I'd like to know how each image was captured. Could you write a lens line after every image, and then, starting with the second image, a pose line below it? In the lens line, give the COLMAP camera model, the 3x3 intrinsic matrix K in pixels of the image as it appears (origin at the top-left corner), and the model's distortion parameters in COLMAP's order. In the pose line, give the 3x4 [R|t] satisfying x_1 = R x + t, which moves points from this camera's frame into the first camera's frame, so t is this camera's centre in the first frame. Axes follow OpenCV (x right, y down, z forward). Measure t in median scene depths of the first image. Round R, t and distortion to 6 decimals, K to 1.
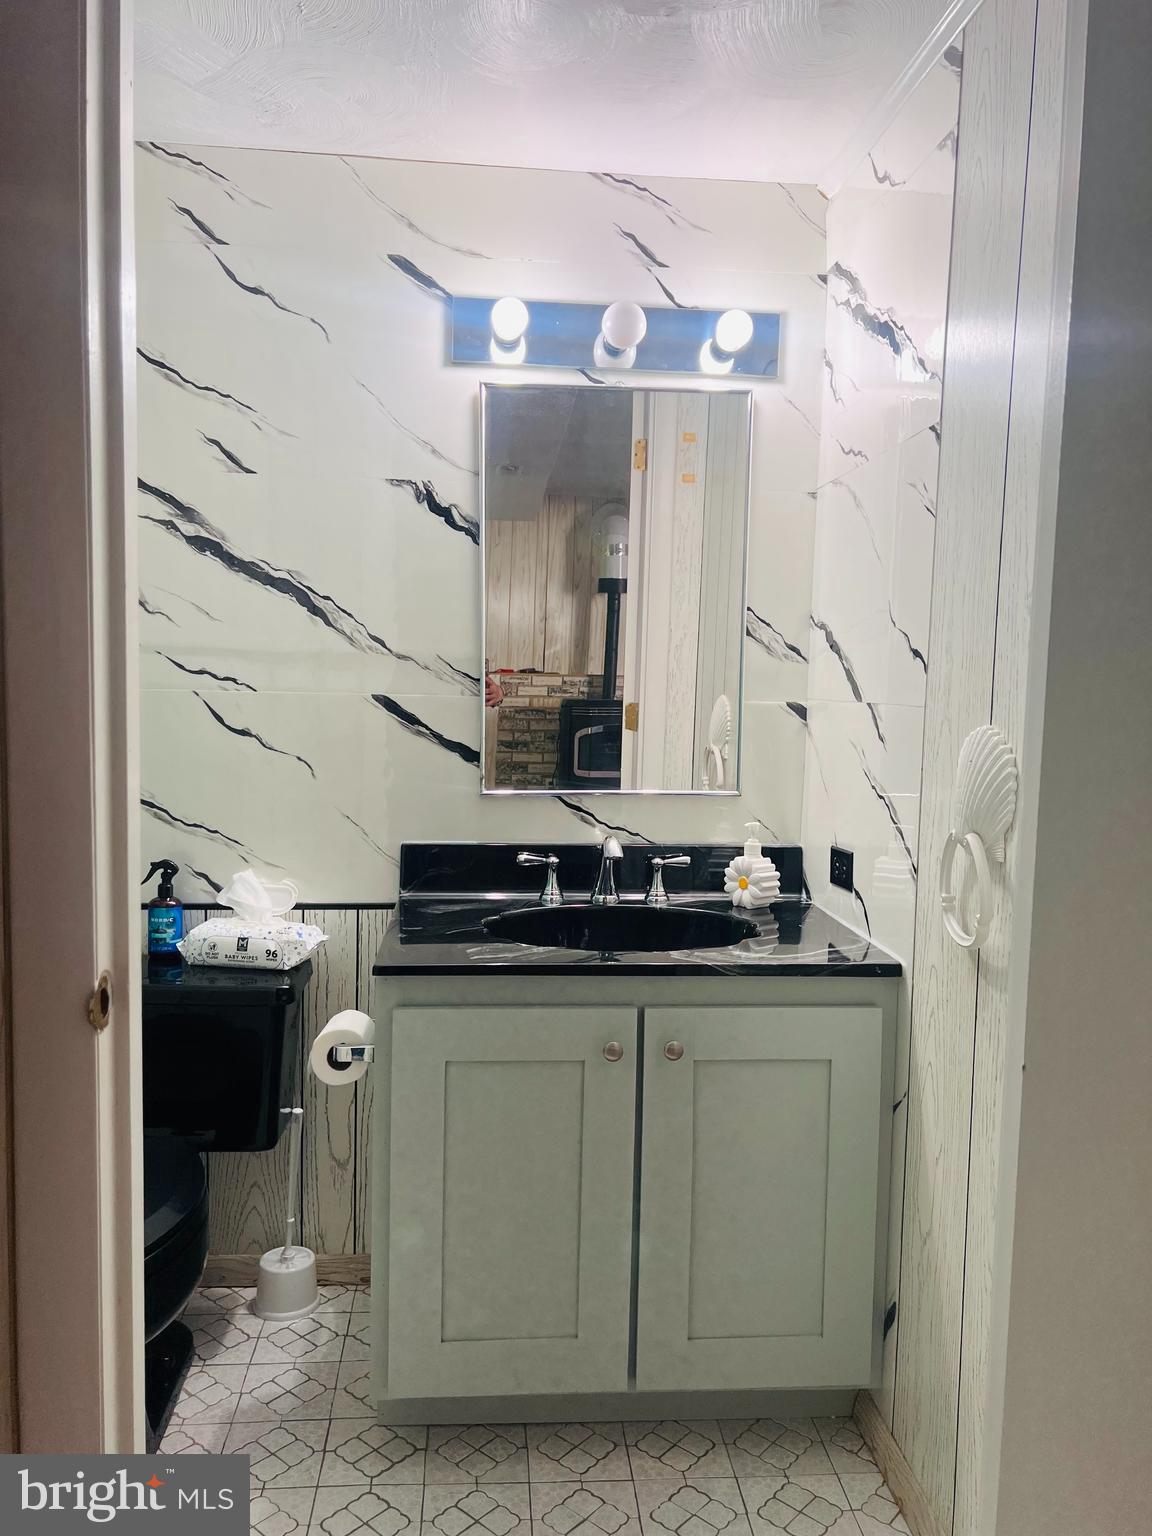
lens RADIAL K [[1161.4, 0, 584.6], [0, 1161.4, 779.1], [0, 0, 1]] dist [0.077272, -0.090111]
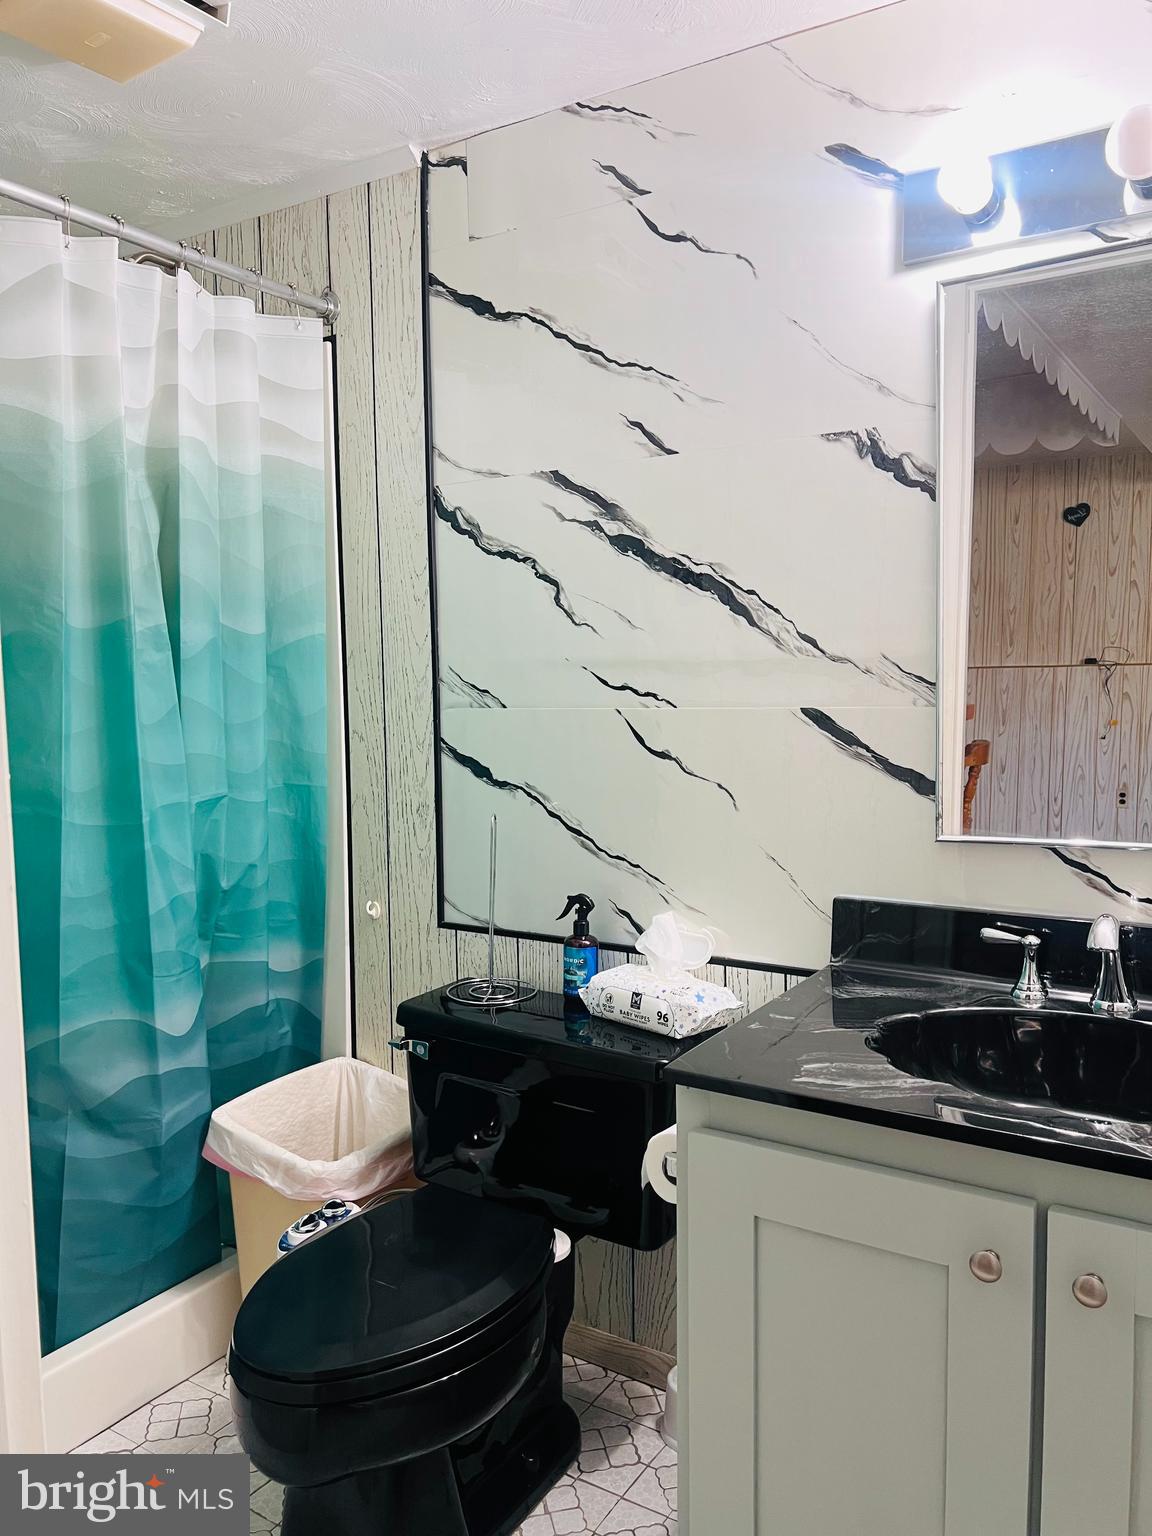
lens RADIAL K [[1161.4, 0, 573.2], [0, 1161.4, 778.4], [0, 0, 1]] dist [0.077272, -0.090111]
pose [[0.792931, 0.019403, -0.609002, 0.183014], [-0.020564, 0.999776, 0.005079, -0.025456], [0.608964, 0.008496, 0.793152, 0.273343]]
